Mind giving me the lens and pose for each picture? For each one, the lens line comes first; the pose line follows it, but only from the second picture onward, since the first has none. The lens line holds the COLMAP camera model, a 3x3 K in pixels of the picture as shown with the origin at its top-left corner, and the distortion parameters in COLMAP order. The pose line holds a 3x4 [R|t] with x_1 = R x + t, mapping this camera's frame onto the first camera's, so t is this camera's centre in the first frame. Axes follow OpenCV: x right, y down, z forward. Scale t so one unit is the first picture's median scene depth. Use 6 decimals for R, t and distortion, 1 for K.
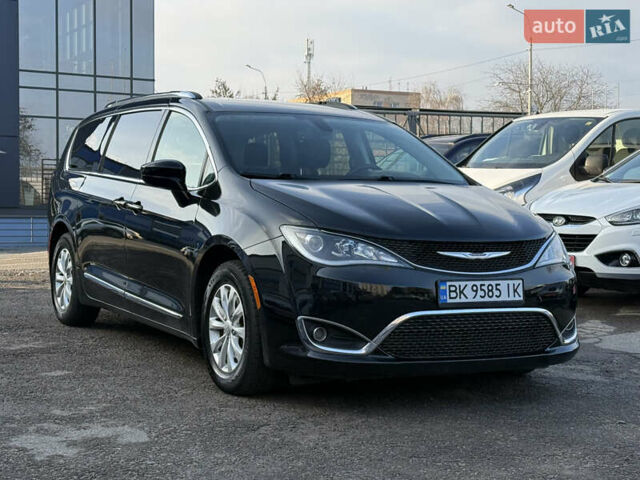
lens RADIAL K [[1122.2, 0, 320.0], [0, 1122.2, 240.0], [0, 0, 1]] dist [0.168118, -0.103297]
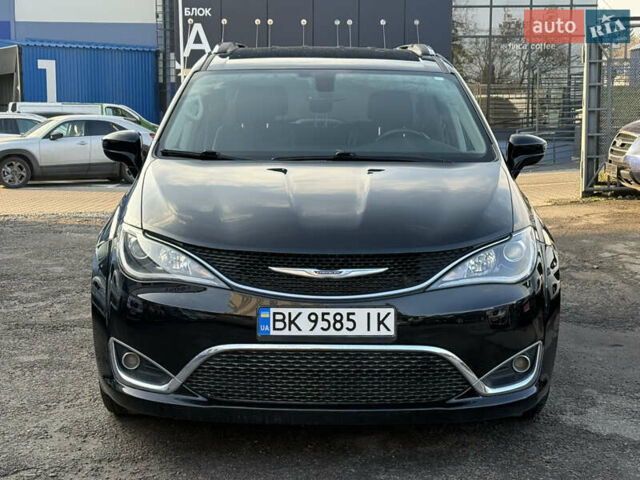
lens RADIAL K [[1122.2, 0, 320.0], [0, 1122.2, 240.0], [0, 0, 1]] dist [0.168118, -0.103297]
pose [[0.880093, 0.045032, -0.472662, 0.492499], [-0.005888, 0.996451, 0.083973, -0.071952], [0.474766, -0.071121, 0.877234, 0.342158]]
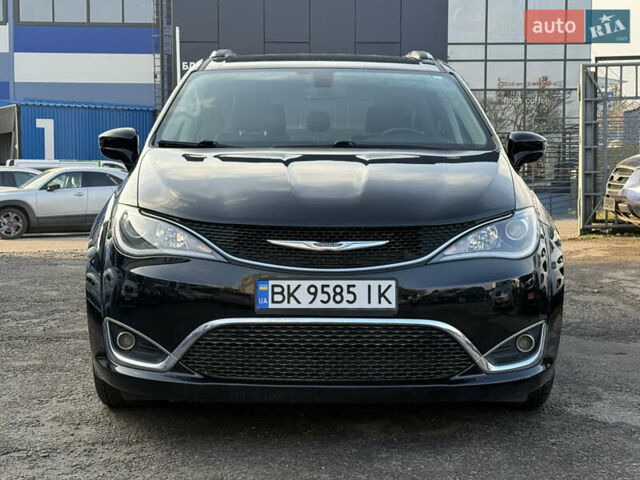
lens RADIAL K [[1122.2, 0, 320.0], [0, 1122.2, 240.0], [0, 0, 1]] dist [0.168118, -0.103297]
pose [[0.881673, 0.015368, -0.471610, 0.486061], [-0.004420, 0.999695, 0.024311, -0.007901], [0.471840, -0.019350, 0.881472, 0.350462]]
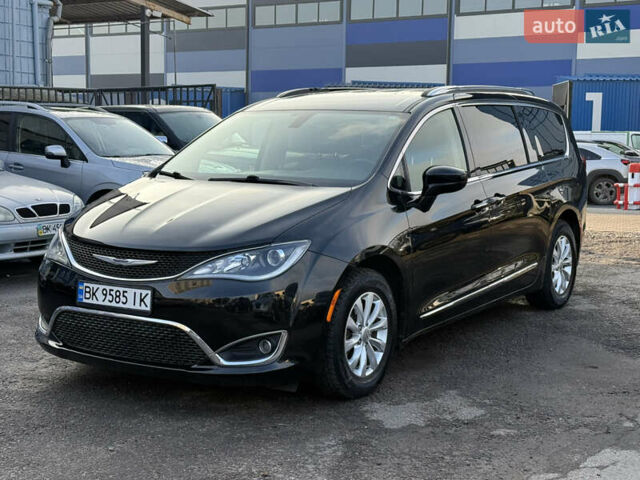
lens RADIAL K [[1018.6, 0, 320.0], [0, 1018.6, 240.0], [0, 0, 1]] dist [0.144003, -0.074013]
pose [[0.474391, 0.084580, -0.876241, 1.056681], [-0.028599, 0.996329, 0.080688, -0.087481], [0.879849, -0.013218, 0.475069, 0.719452]]
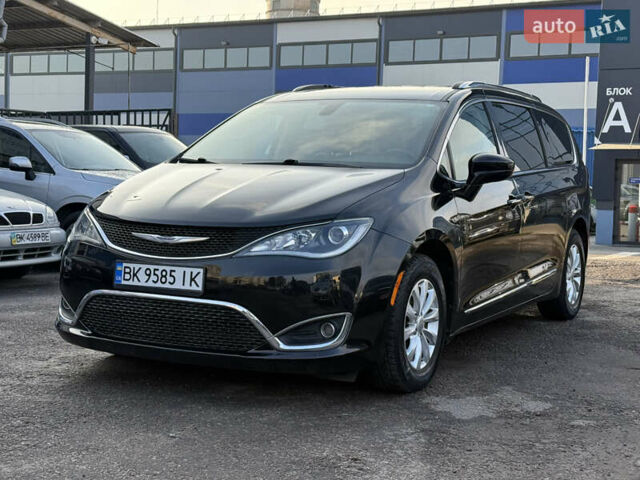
lens RADIAL K [[1018.6, 0, 320.0], [0, 1018.6, 240.0], [0, 0, 1]] dist [0.144003, -0.074013]
pose [[0.547926, 0.046350, -0.835242, 0.939754], [-0.045003, 0.998651, 0.025896, -0.013659], [0.835315, 0.023399, 0.549273, 0.638382]]
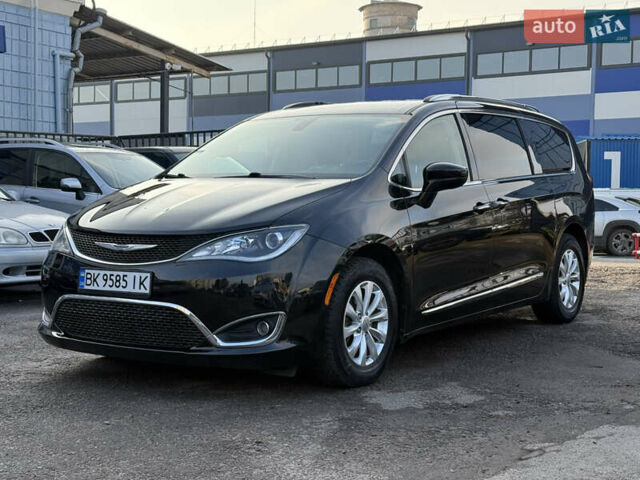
lens RADIAL K [[1018.6, 0, 320.0], [0, 1018.6, 240.0], [0, 0, 1]] dist [0.144003, -0.074013]
pose [[0.455037, 0.023067, -0.890174, 1.077965], [-0.025422, 0.999593, 0.012907, -0.009742], [0.890110, 0.016757, 0.455439, 0.735959]]
